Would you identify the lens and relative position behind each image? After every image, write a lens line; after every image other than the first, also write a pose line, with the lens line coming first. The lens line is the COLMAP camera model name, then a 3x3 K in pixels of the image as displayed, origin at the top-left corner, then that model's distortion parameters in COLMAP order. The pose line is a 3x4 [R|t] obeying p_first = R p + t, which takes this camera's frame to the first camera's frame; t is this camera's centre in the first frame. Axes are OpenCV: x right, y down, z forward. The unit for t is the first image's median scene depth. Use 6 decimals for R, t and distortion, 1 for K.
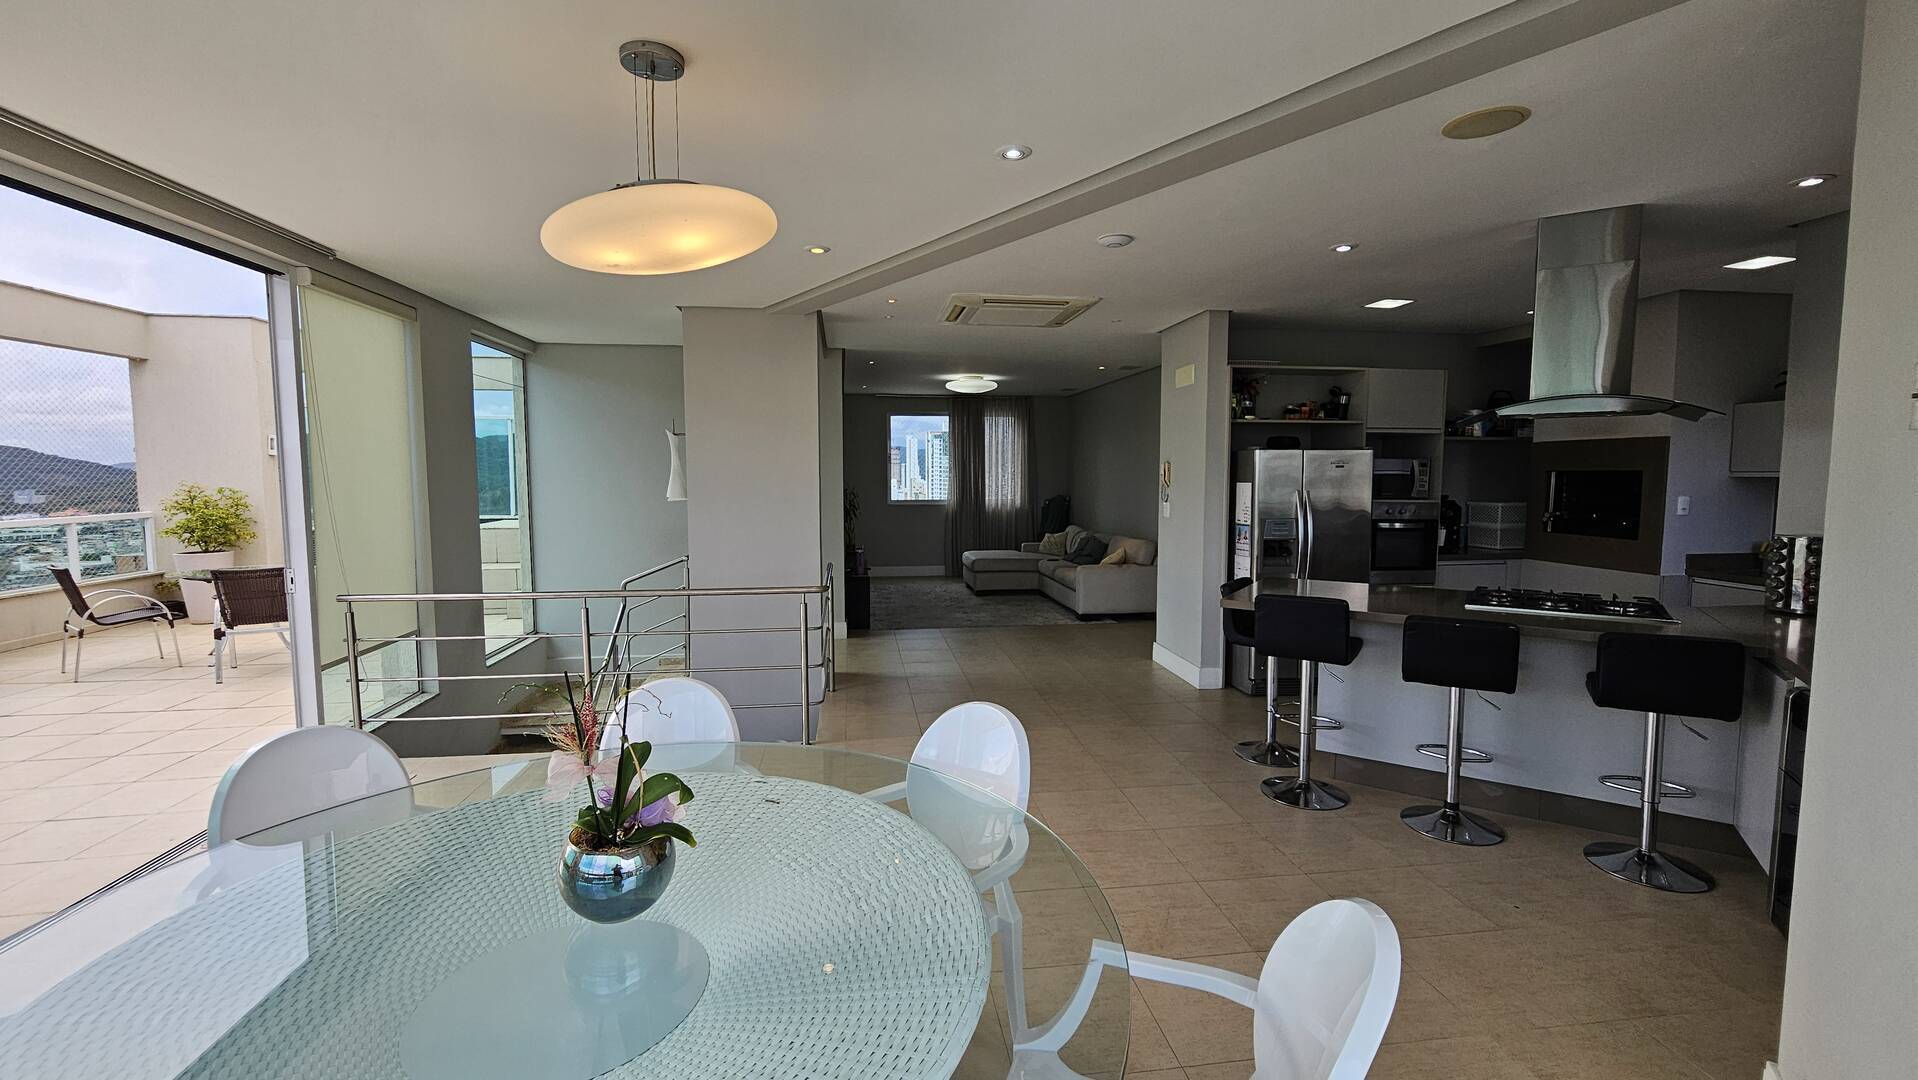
lens RADIAL K [[798.0, 0, 958.7], [0, 798.0, 534.1], [0, 0, 1]] dist [0.001487, 0.000399]
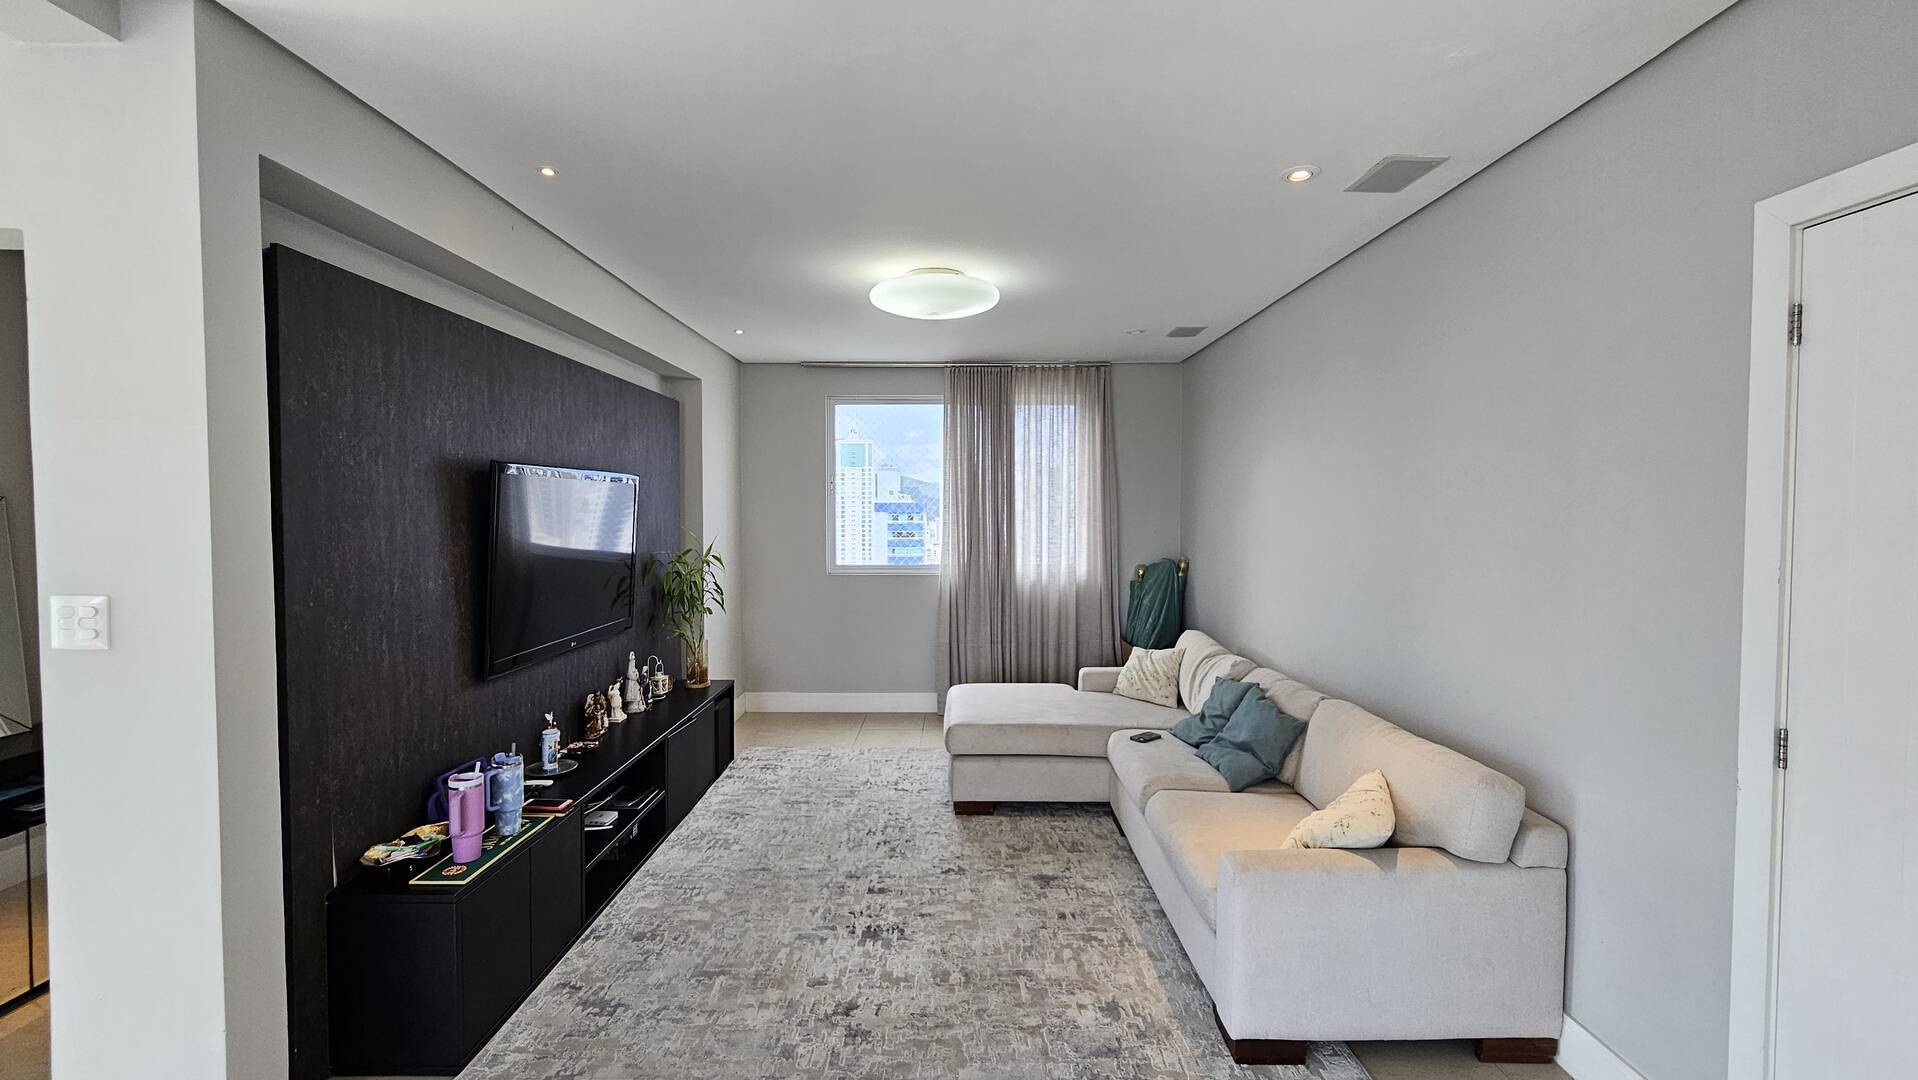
lens RADIAL K [[798.0, 0, 957.7], [0, 798.0, 539.9], [0, 0, 1]] dist [0.001487, 0.000399]
pose [[0.989927, 0.001736, -0.141569, 0.074343], [-0.007394, 0.999194, -0.039447, -0.043474], [0.141386, 0.040096, 0.989142, 0.536296]]
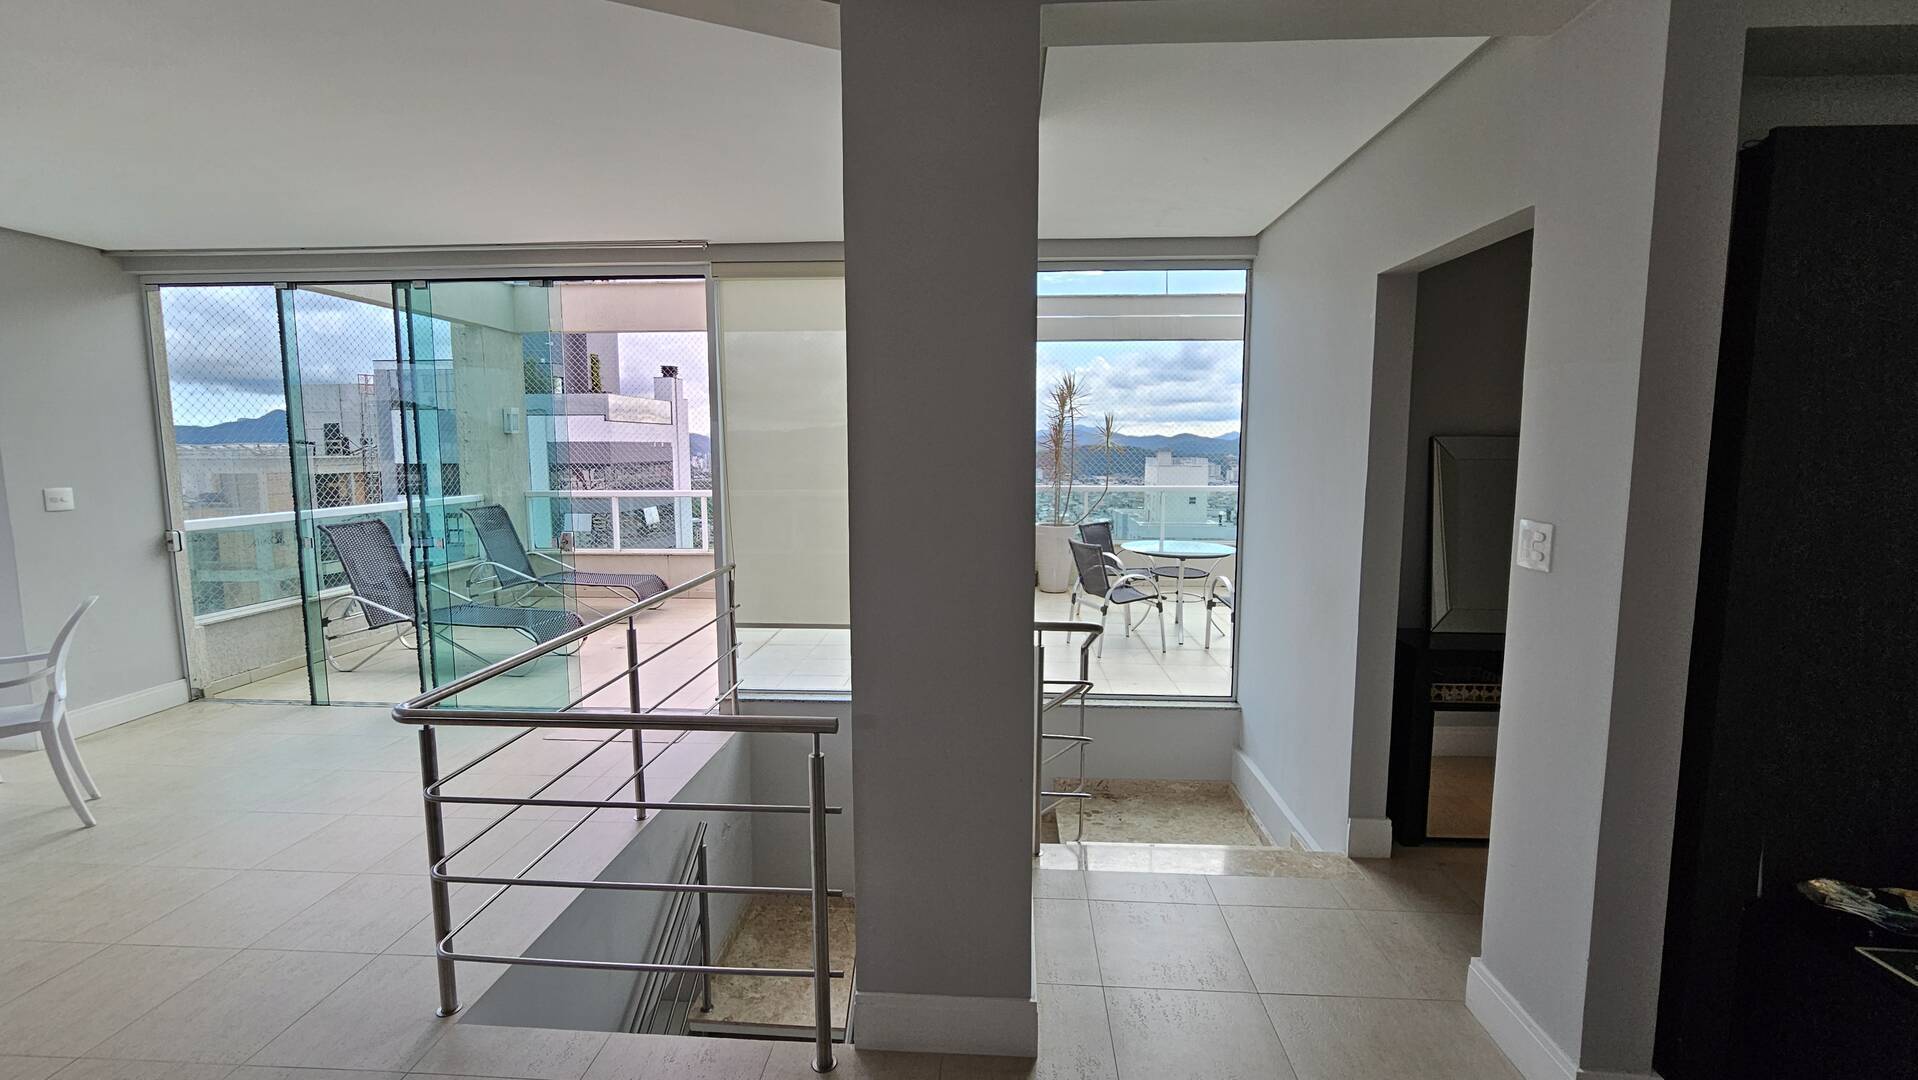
lens RADIAL K [[798.0, 0, 954.2], [0, 798.0, 532.6], [0, 0, 1]] dist [0.001487, 0.000399]
pose [[-0.213797, 0.090956, -0.972635, 0.377981], [-0.077632, 0.990925, 0.109731, -0.078506], [0.973789, 0.098968, -0.204795, 1.780342]]
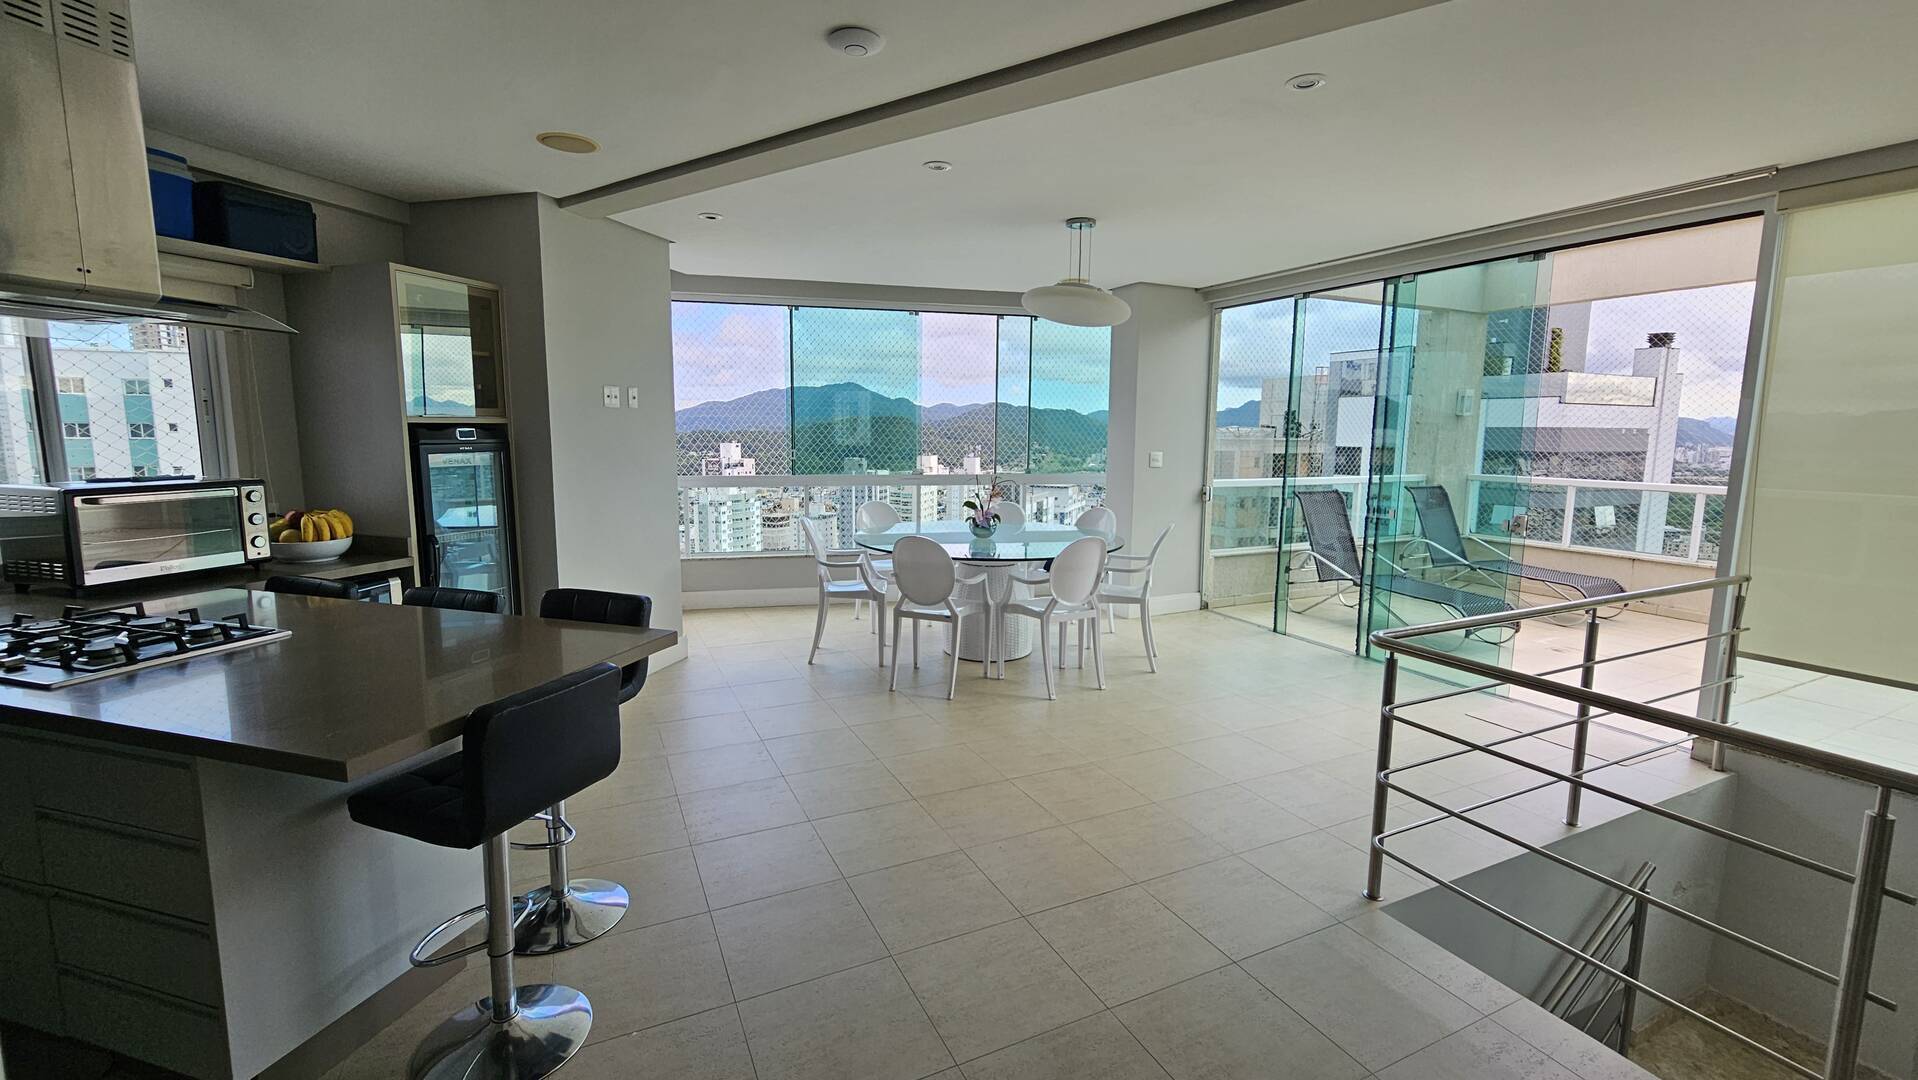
lens RADIAL K [[798.0, 0, 956.4], [0, 798.0, 536.4], [0, 0, 1]] dist [0.001487, 0.000399]
pose [[-0.952324, 0.016983, -0.304615, 0.421149], [-0.047516, 0.978009, 0.203076, -0.074266], [0.301365, 0.207868, -0.930575, 1.793009]]
